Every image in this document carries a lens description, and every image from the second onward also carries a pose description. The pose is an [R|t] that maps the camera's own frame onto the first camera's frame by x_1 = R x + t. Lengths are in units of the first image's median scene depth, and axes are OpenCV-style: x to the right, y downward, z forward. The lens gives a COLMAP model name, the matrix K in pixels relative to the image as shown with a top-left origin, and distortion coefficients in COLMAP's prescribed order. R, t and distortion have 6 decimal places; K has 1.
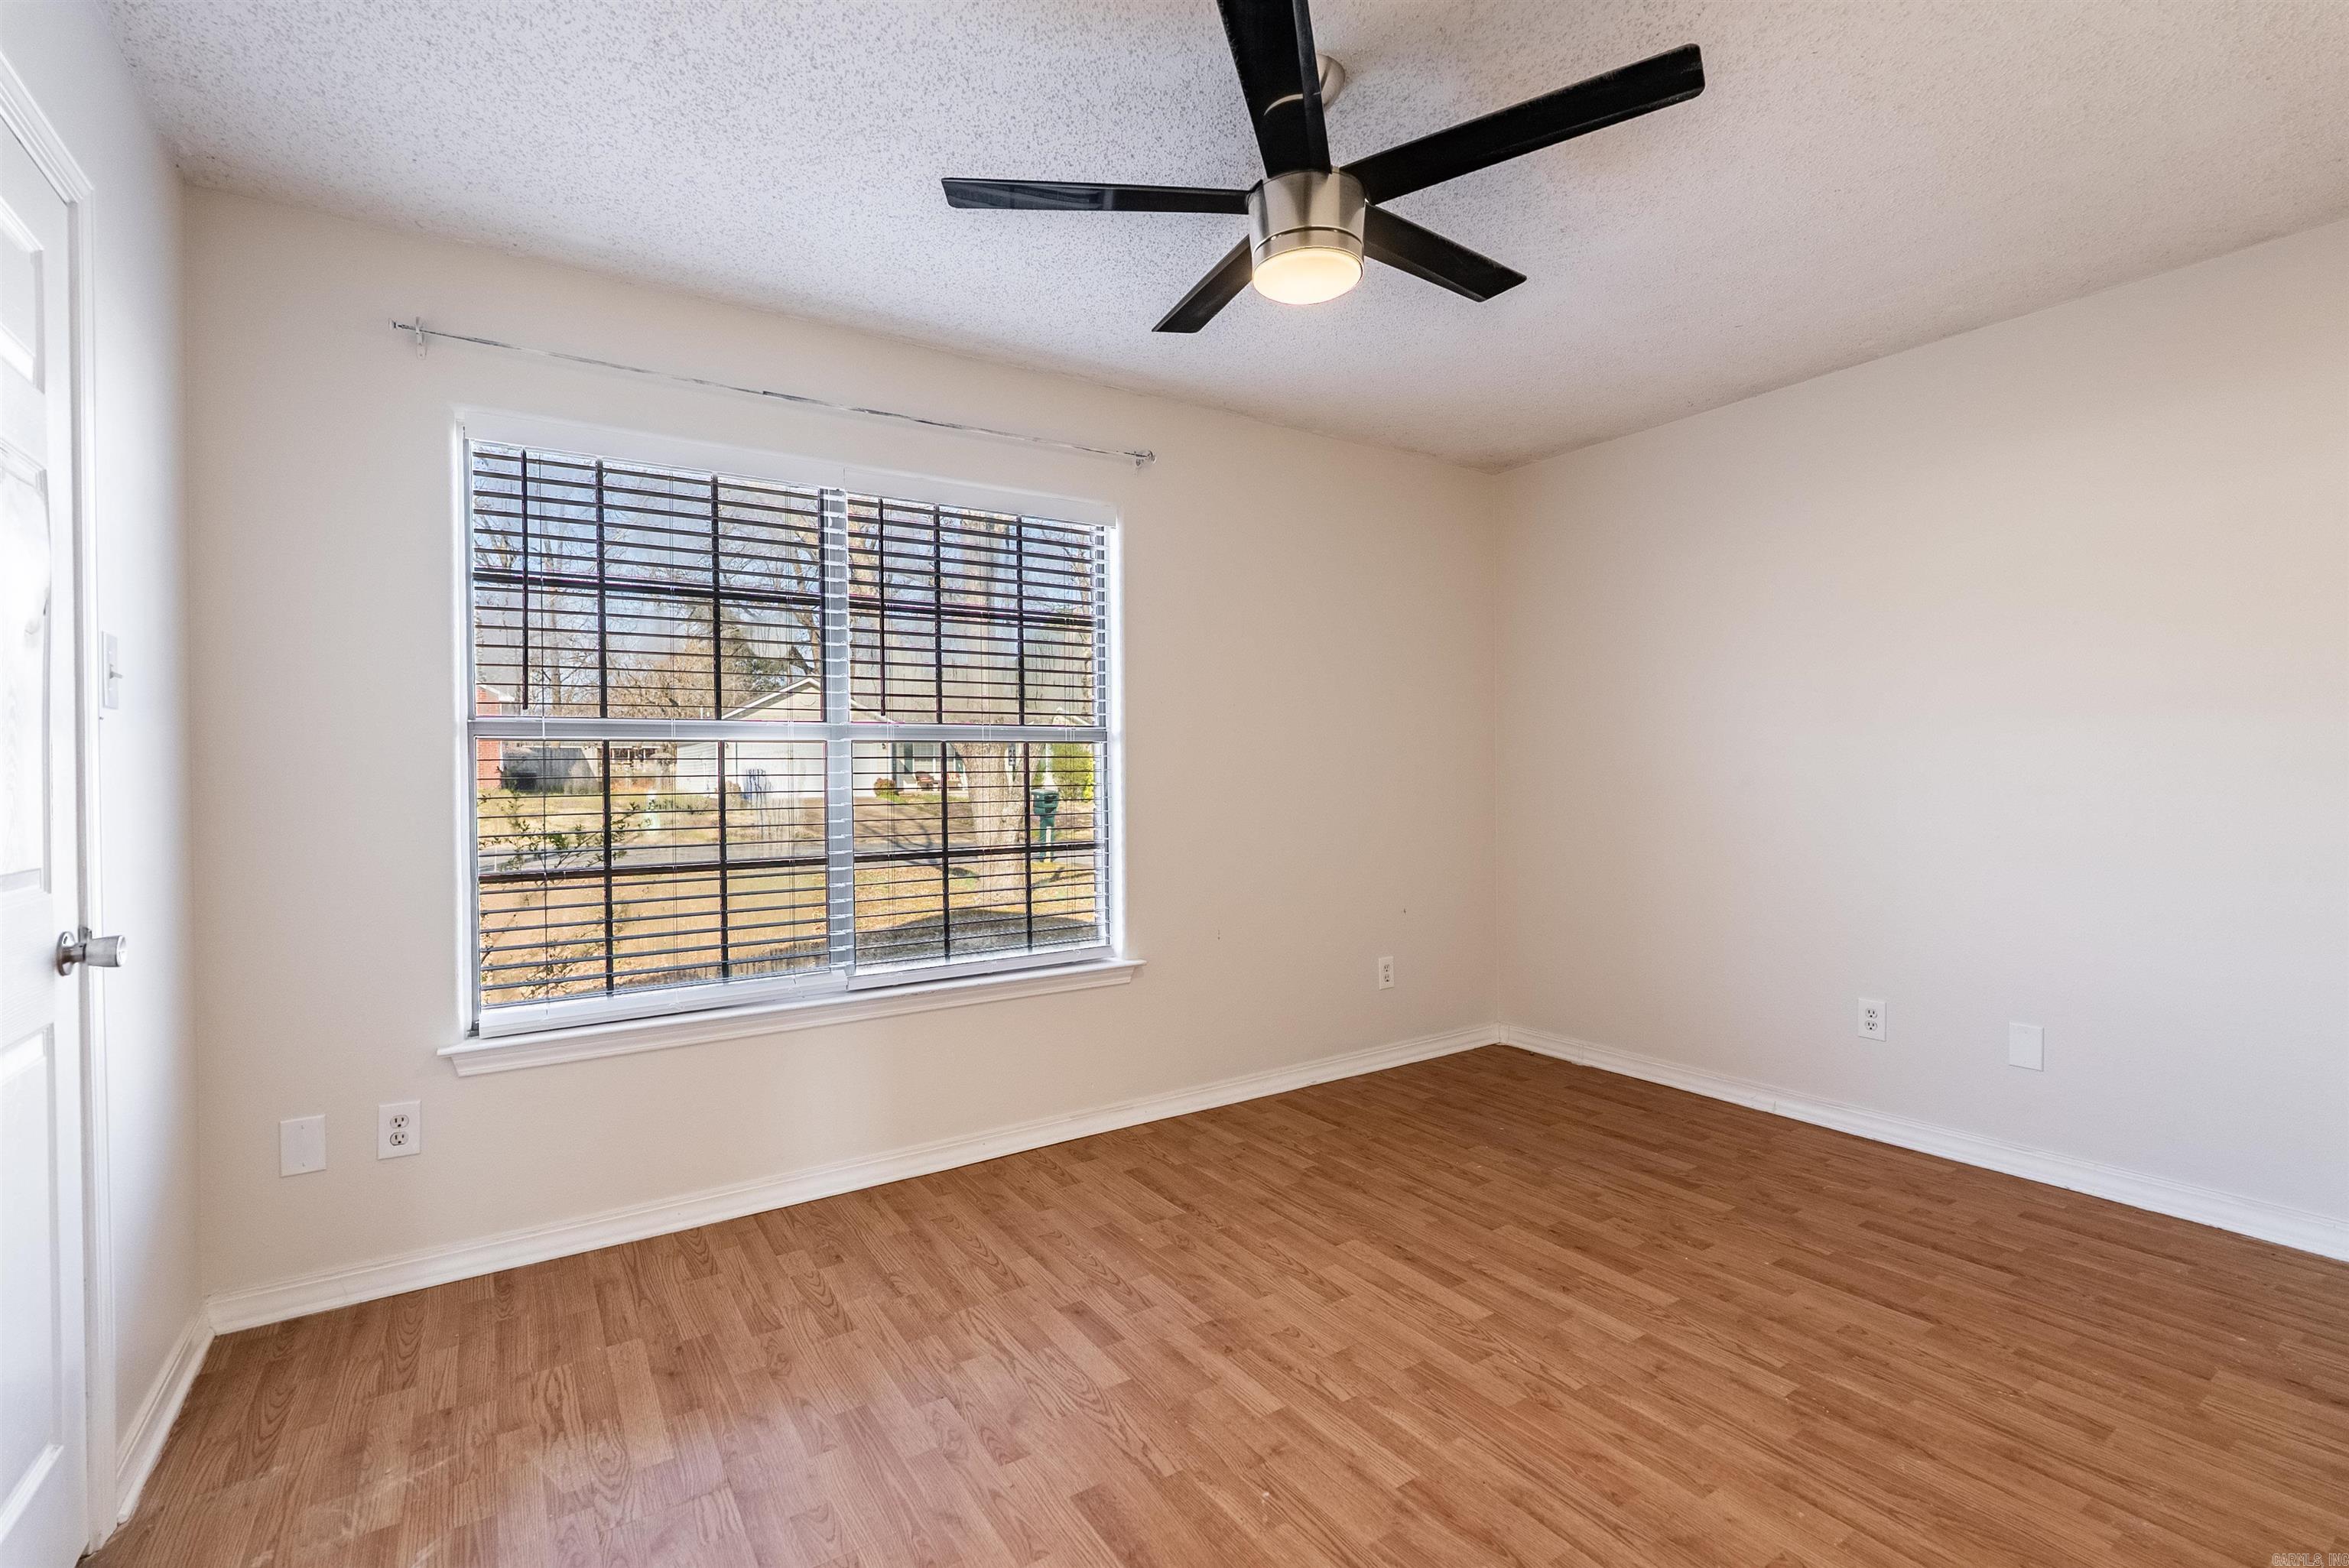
lens RADIAL K [[1042.3, 0, 1180.4], [0, 1042.3, 784.6], [0, 0, 1]] dist [-0.004066, 0.001053]
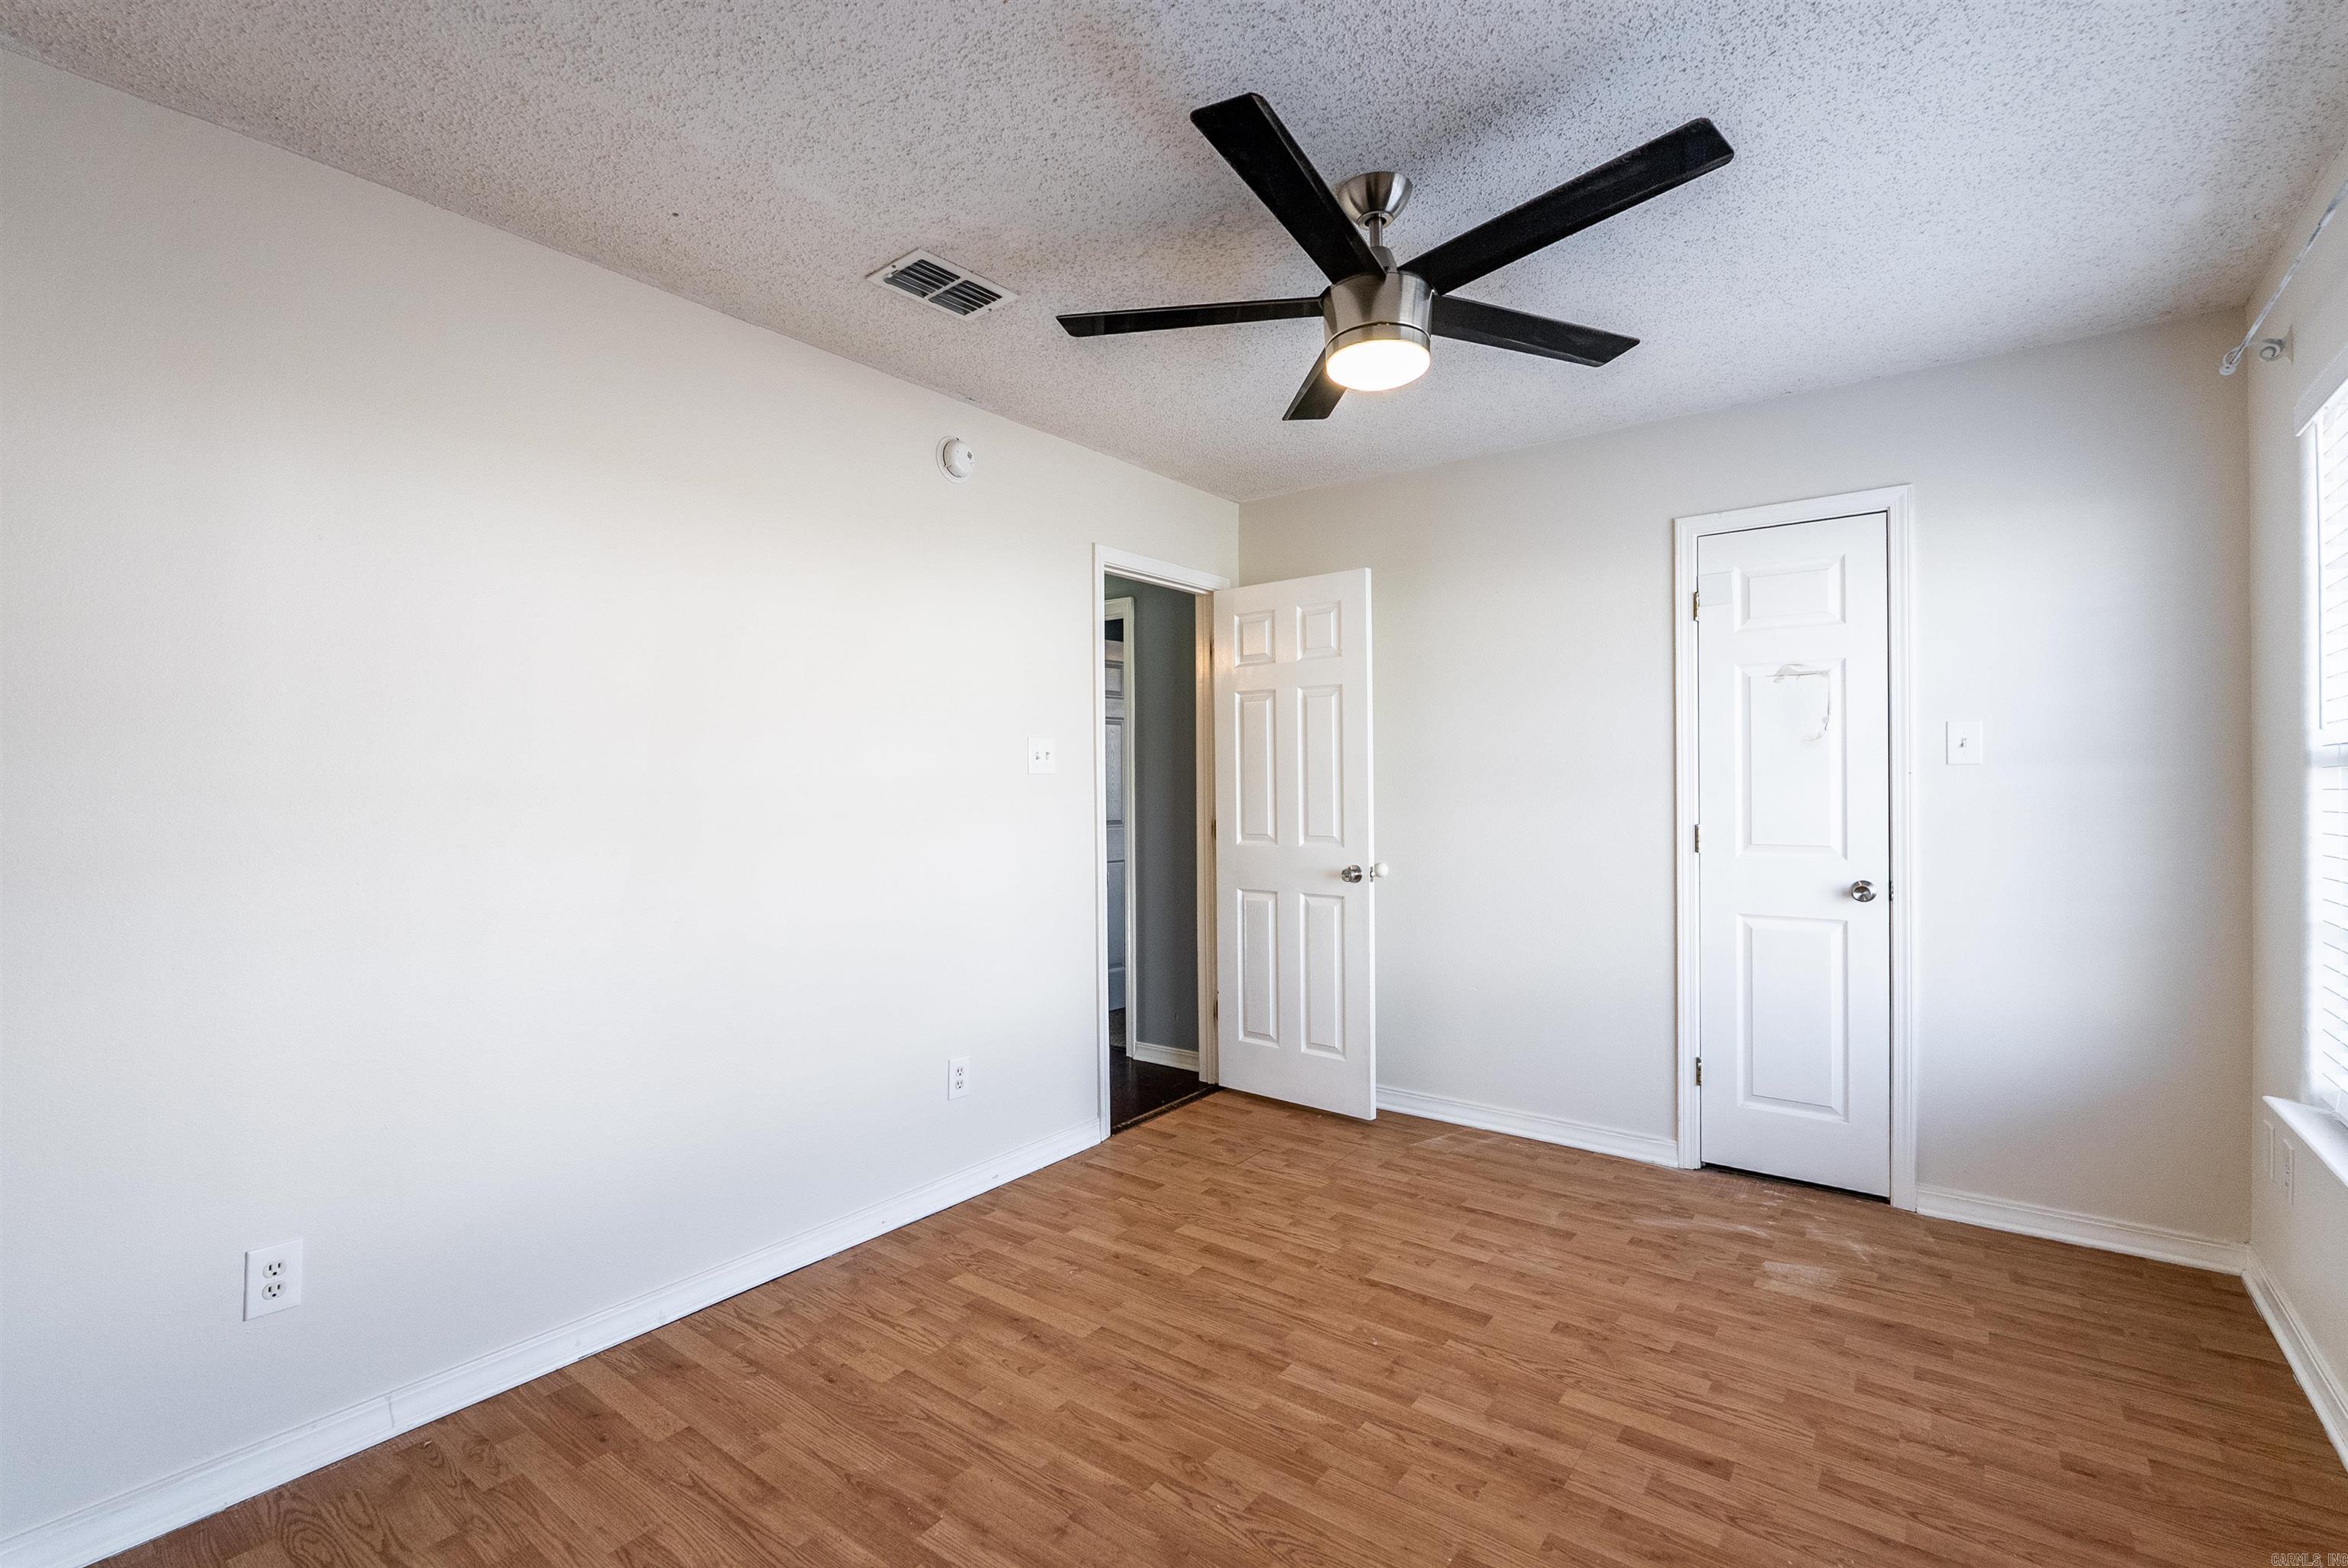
lens RADIAL K [[1041.8, 0, 1179.9], [0, 1041.8, 784.6], [0, 0, 1]] dist [-0.004066, 0.001053]
pose [[-0.943255, 0.018209, -0.331571, 0.676013], [0.013660, 0.999778, 0.016046, -0.075629], [0.331789, 0.010606, -0.943294, 1.933424]]
